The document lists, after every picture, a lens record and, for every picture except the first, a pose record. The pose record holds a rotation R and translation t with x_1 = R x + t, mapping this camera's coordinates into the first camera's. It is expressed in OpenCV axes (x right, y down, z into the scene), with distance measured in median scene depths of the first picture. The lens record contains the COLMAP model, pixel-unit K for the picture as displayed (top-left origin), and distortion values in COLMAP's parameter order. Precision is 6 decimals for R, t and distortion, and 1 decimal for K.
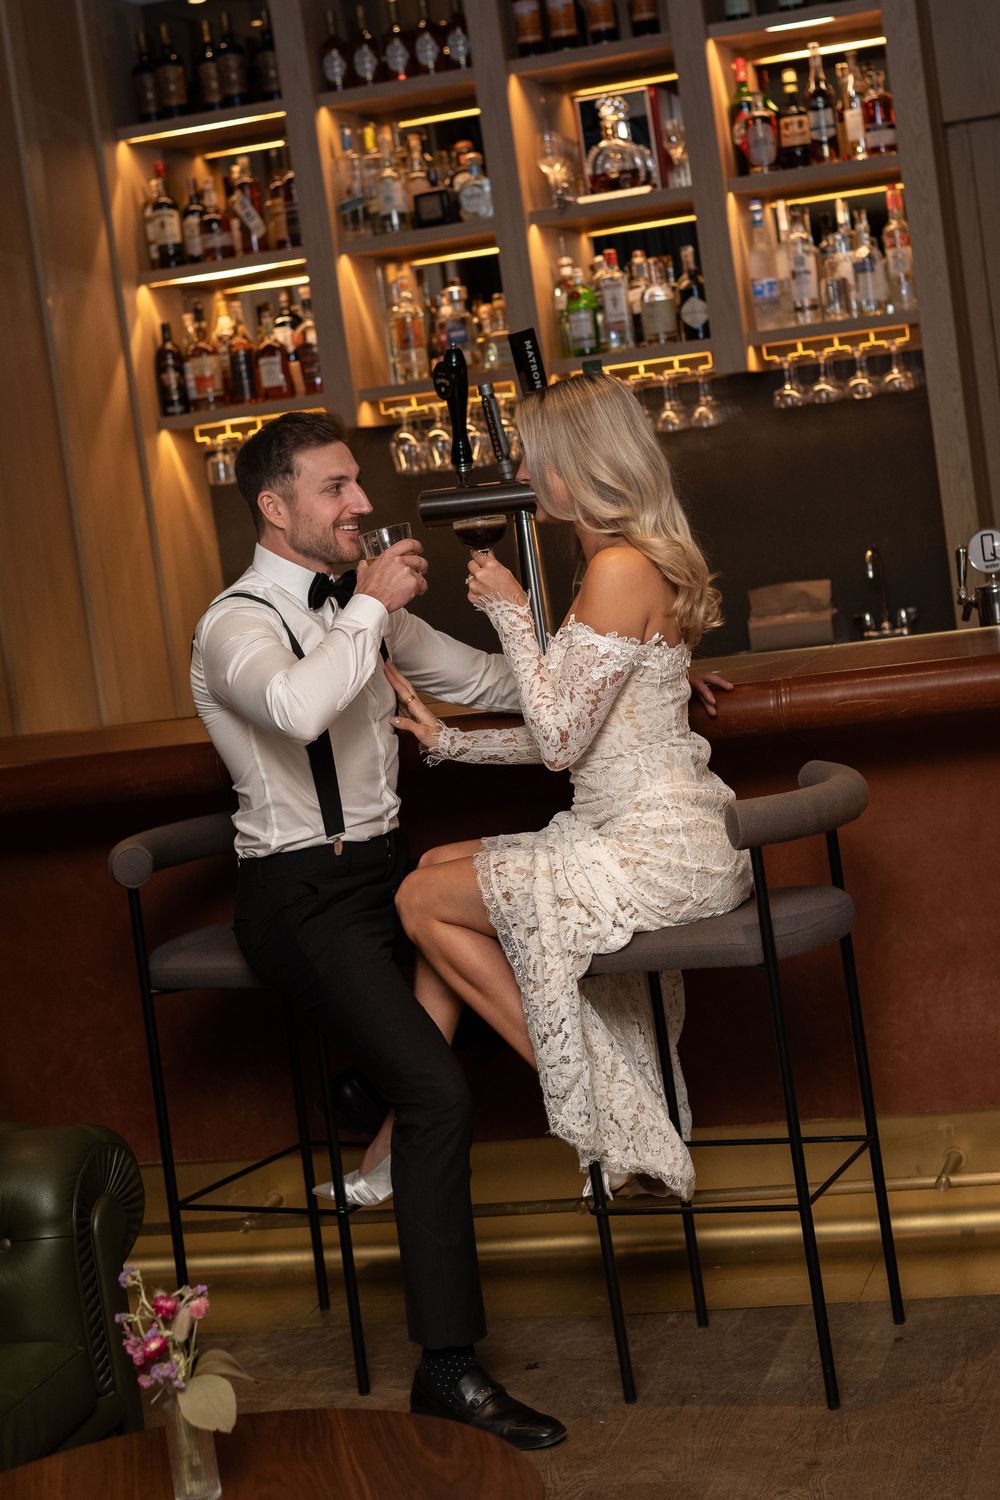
lens RADIAL K [[2268.9, 0, 499.9], [0, 2268.9, 693.9], [0, 0, 1]] dist [0.023008, -0.052841]
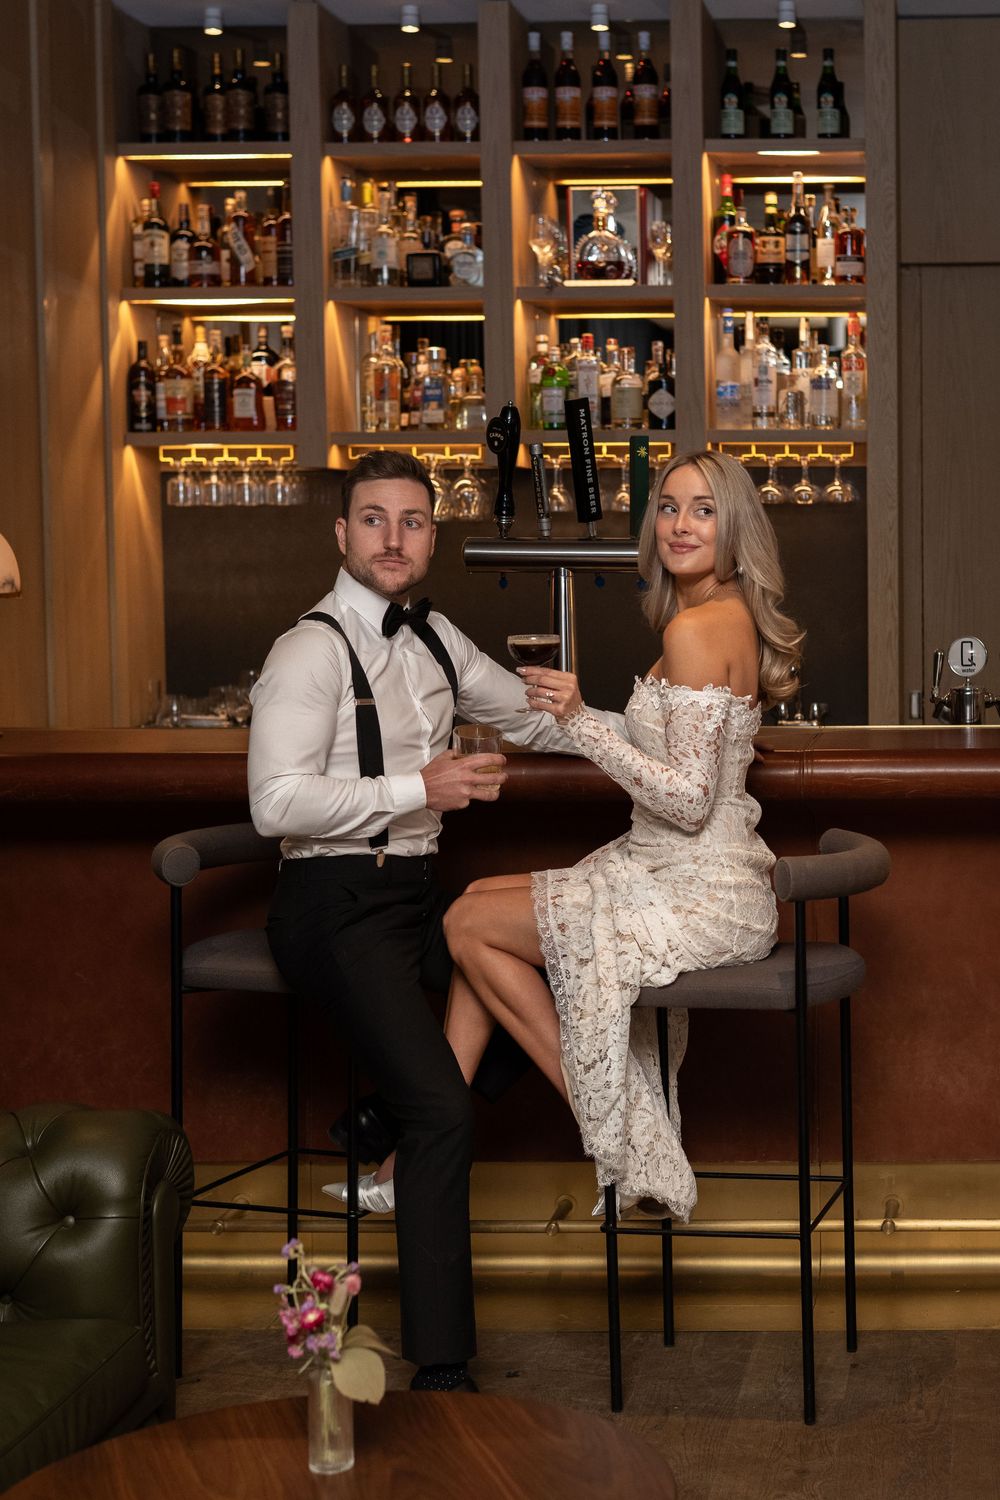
lens RADIAL K [[2264.3, 0, 500.0], [0, 2264.3, 750.0], [0, 0, 1]] dist [0.004839, 0.016465]
pose [[0.972463, 0.108142, 0.206451, -0.189748], [-0.105349, 0.994133, -0.024508, 0.027193], [-0.207890, 0.002084, 0.978150, -0.020971]]
